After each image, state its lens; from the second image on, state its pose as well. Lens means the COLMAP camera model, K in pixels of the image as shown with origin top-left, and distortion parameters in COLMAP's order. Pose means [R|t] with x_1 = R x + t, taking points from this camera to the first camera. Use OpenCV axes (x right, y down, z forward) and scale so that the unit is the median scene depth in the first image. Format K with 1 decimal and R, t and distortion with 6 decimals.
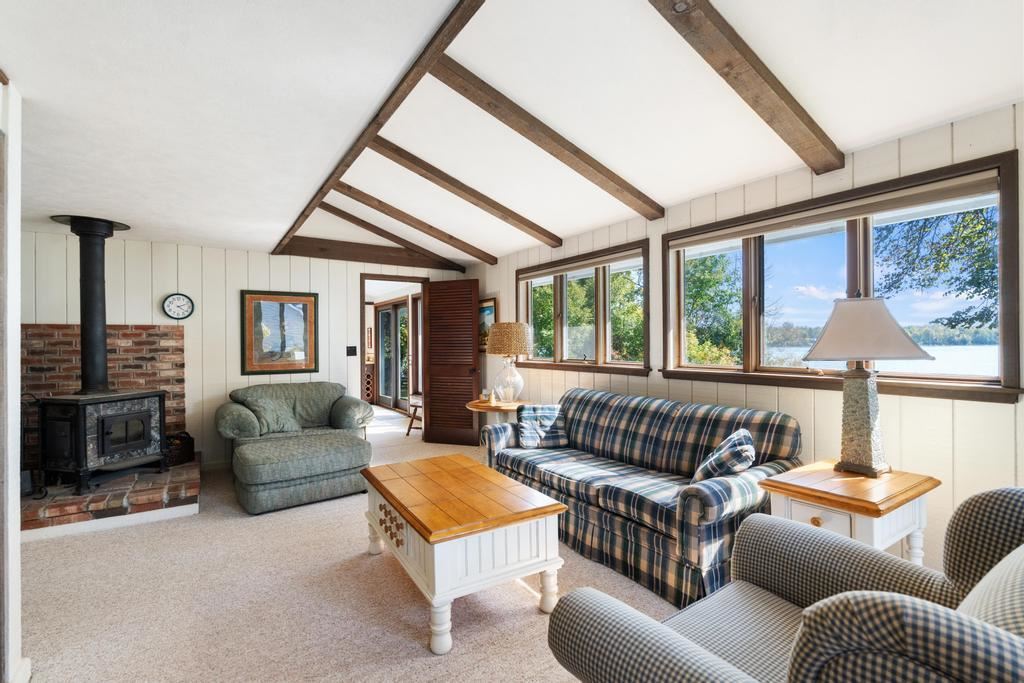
lens RADIAL K [[483.2, 0, 511.4], [0, 483.2, 340.8], [0, 0, 1]] dist [-0.001137, 0.000018]
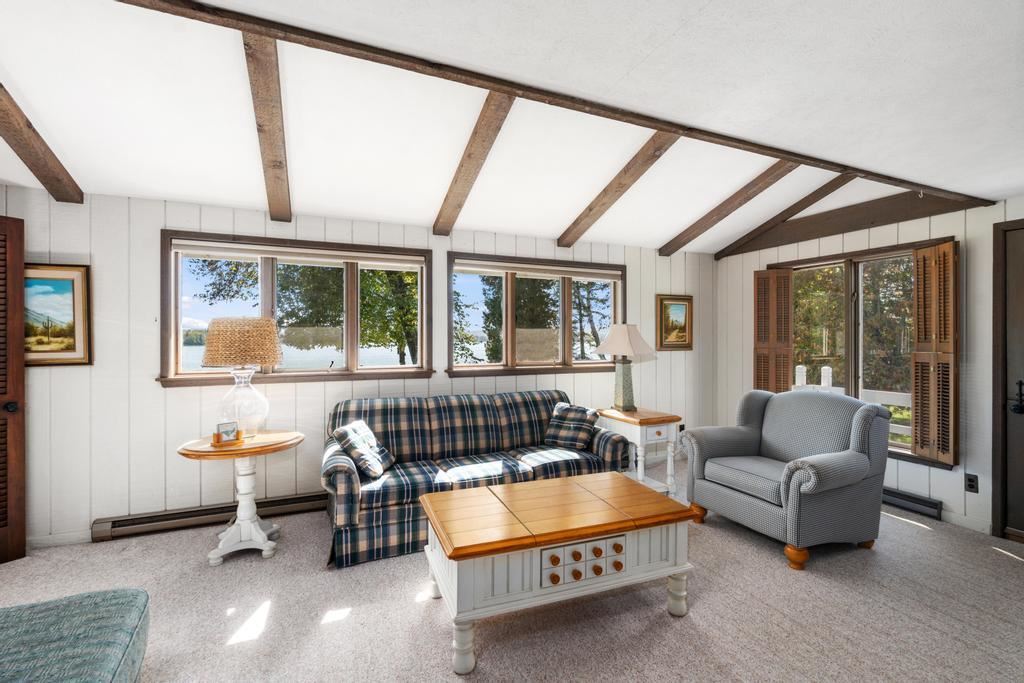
lens RADIAL K [[455.0, 0, 517.8], [0, 455.0, 341.1], [0, 0, 1]] dist [-0.001729, -0.000313]
pose [[0.153534, 0.005875, 0.988126, -0.737891], [-0.003701, 0.999979, -0.005371, -0.003546], [-0.988136, -0.002833, 0.153553, 0.693684]]
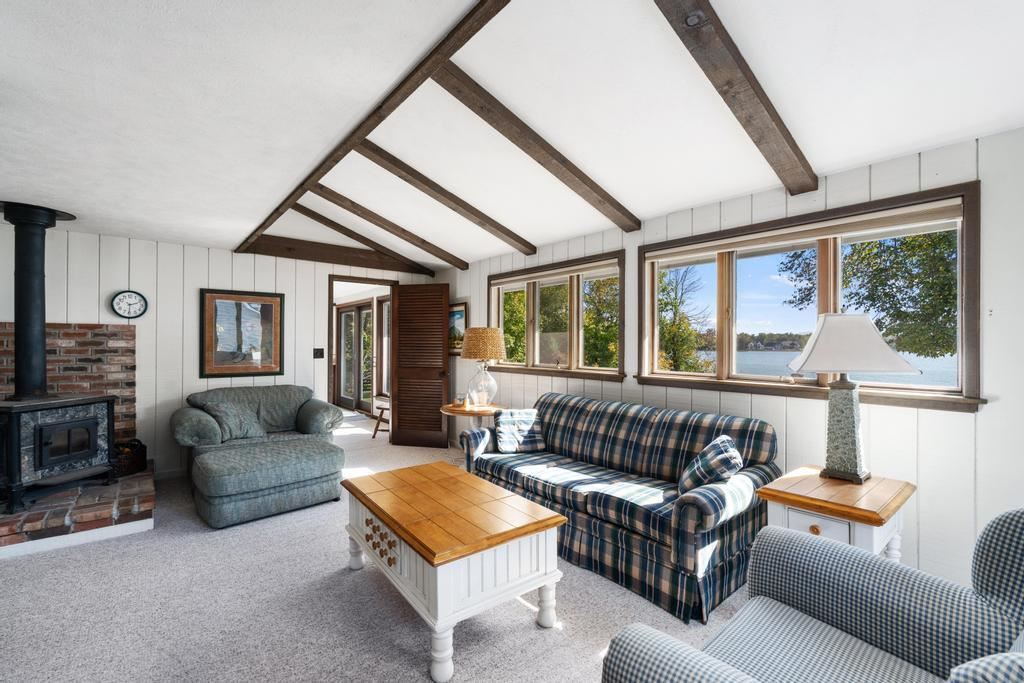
lens RADIAL K [[455.0, 0, 512.8], [0, 455.0, 341.0], [0, 0, 1]] dist [-0.001729, -0.000313]
pose [[0.993665, 0.012756, 0.111654, -0.066085], [-0.012487, 0.999917, -0.003108, -0.009176], [-0.111685, 0.001694, 0.993742, 0.057098]]
